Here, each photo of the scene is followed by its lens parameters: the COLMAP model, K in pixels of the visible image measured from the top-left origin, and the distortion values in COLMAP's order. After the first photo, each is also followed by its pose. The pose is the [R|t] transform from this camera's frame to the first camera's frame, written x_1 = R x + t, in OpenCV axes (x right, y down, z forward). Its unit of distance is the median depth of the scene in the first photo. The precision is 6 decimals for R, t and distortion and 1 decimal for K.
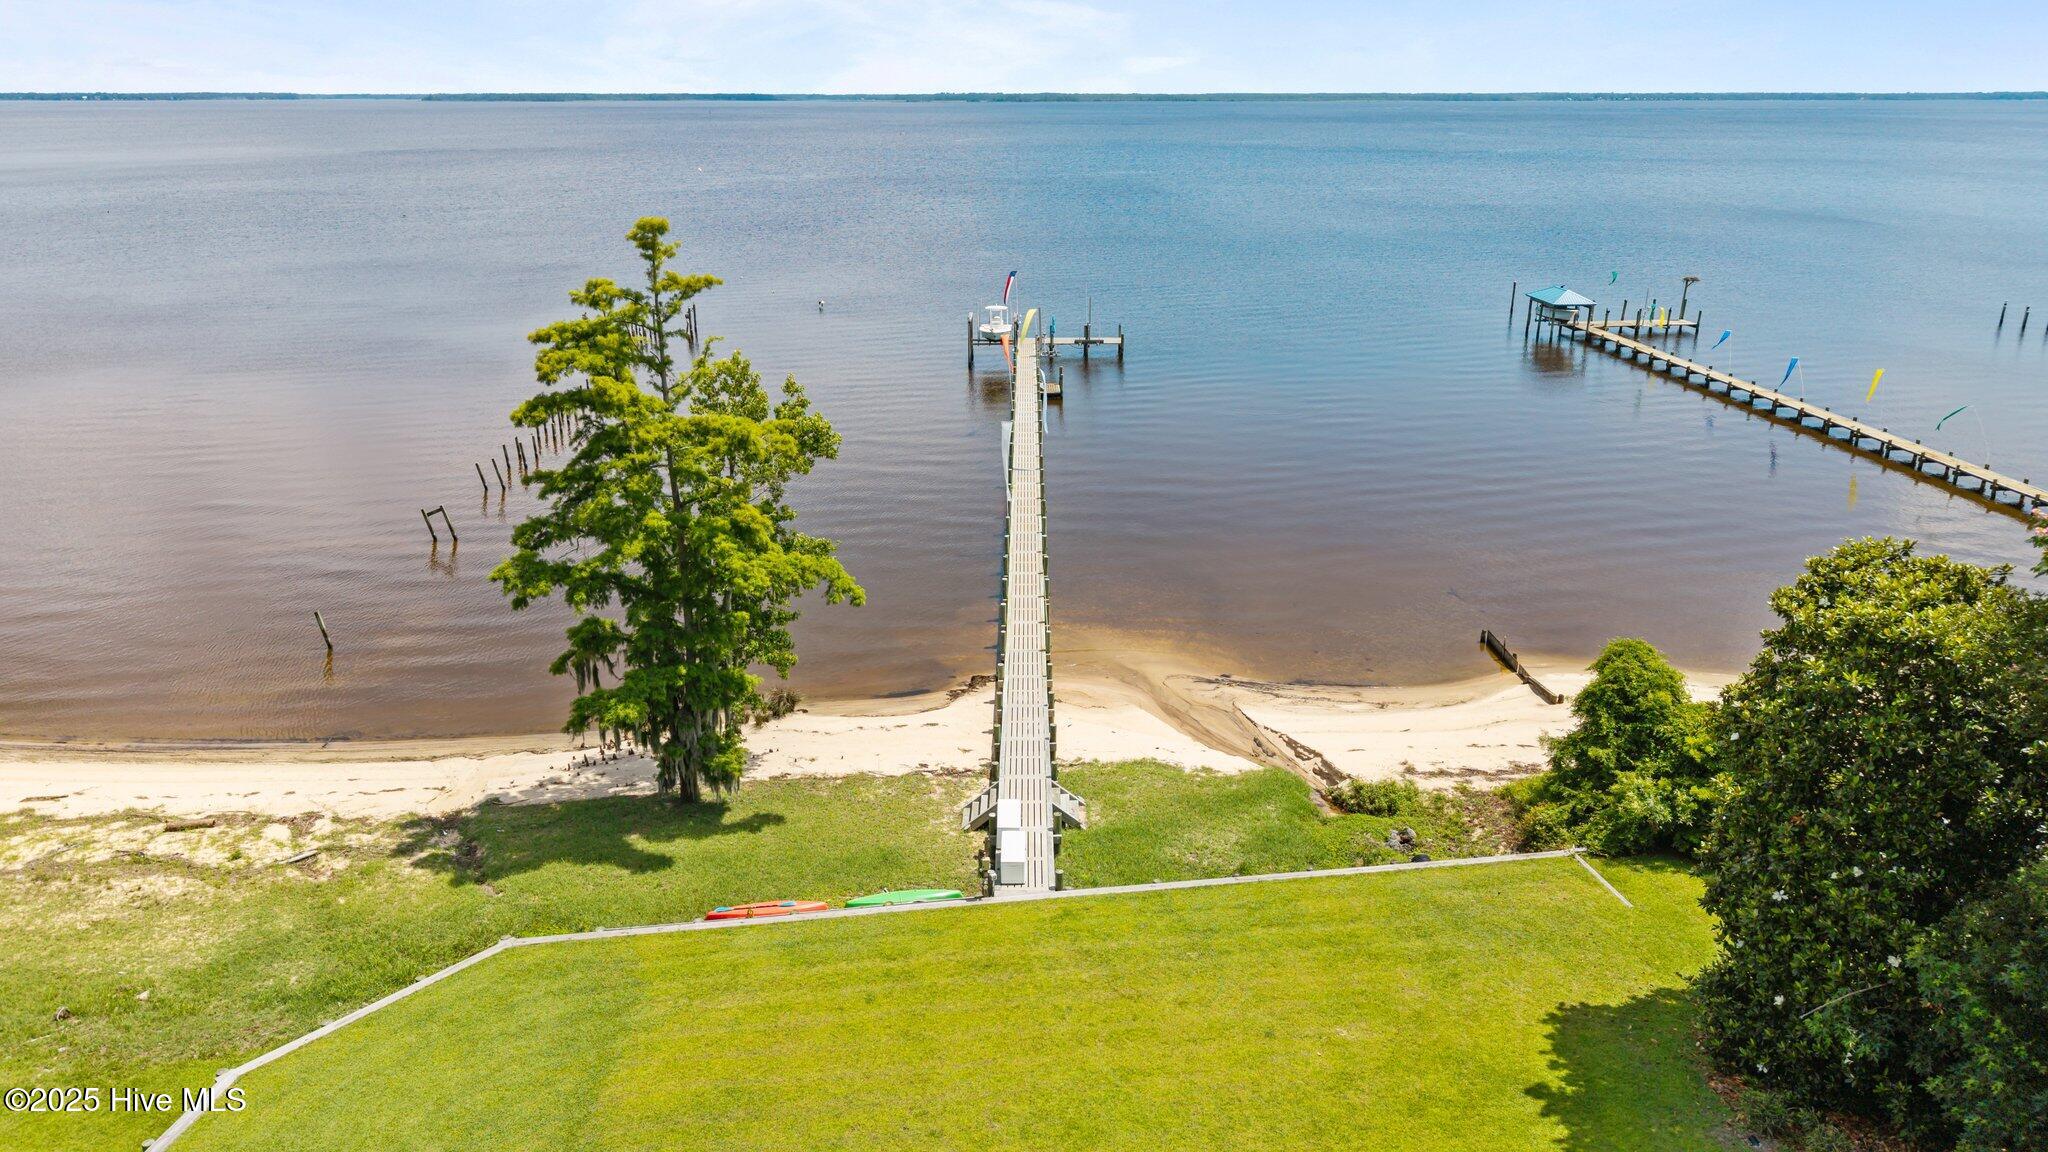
lens RADIAL K [[1360.9, 0, 1021.3], [0, 1360.9, 602.0], [0, 0, 1]] dist [0.062047, -0.096942]
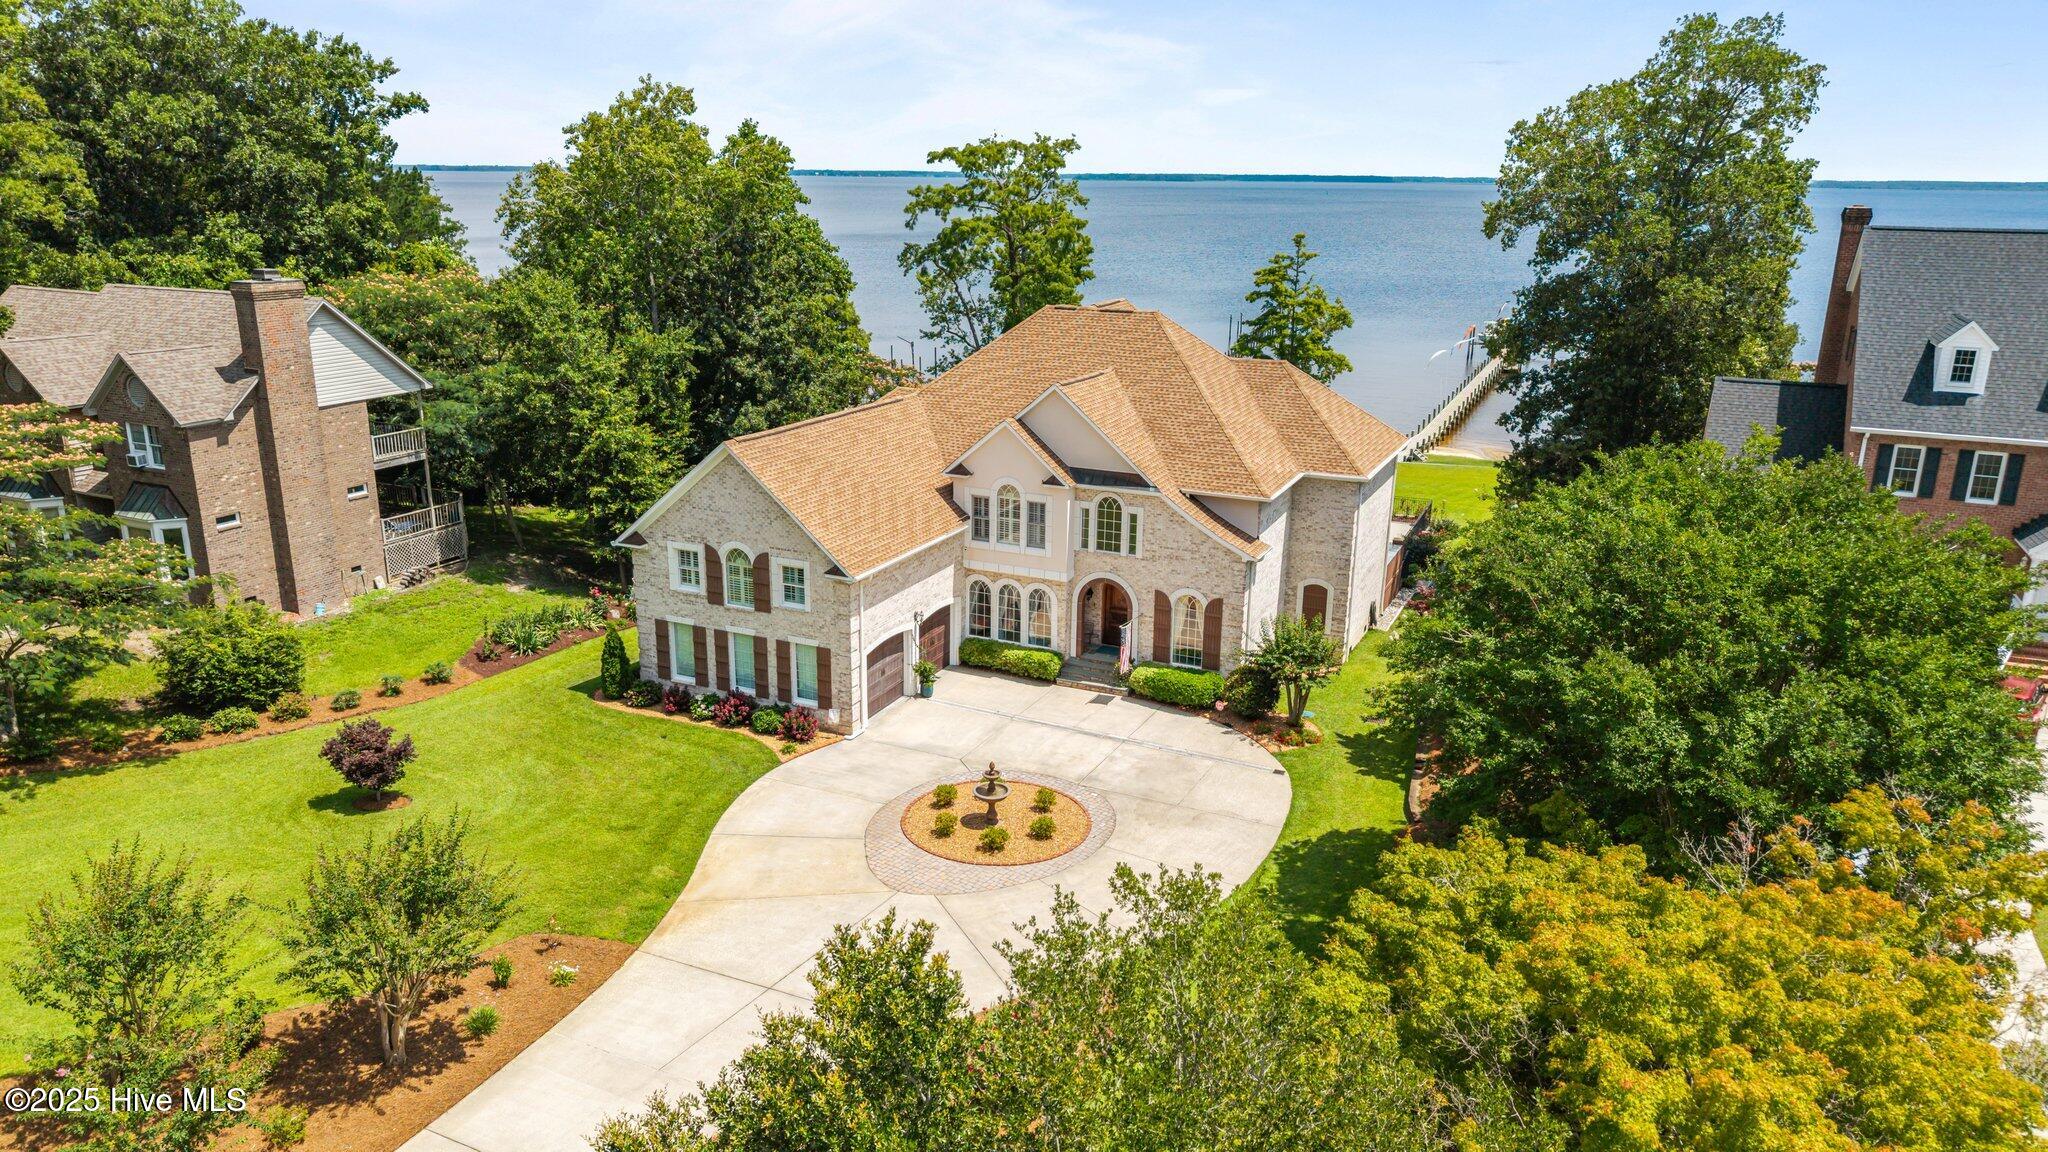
lens RADIAL K [[1351.0, 0, 1011.3], [0, 1351.0, 606.1], [0, 0, 1]] dist [0.003863, -0.002558]
pose [[0.908551, 0.130658, -0.396818, 0.400876], [-0.149356, 0.988647, -0.016437, 0.606354], [0.390165, 0.074201, 0.917750, -1.736941]]
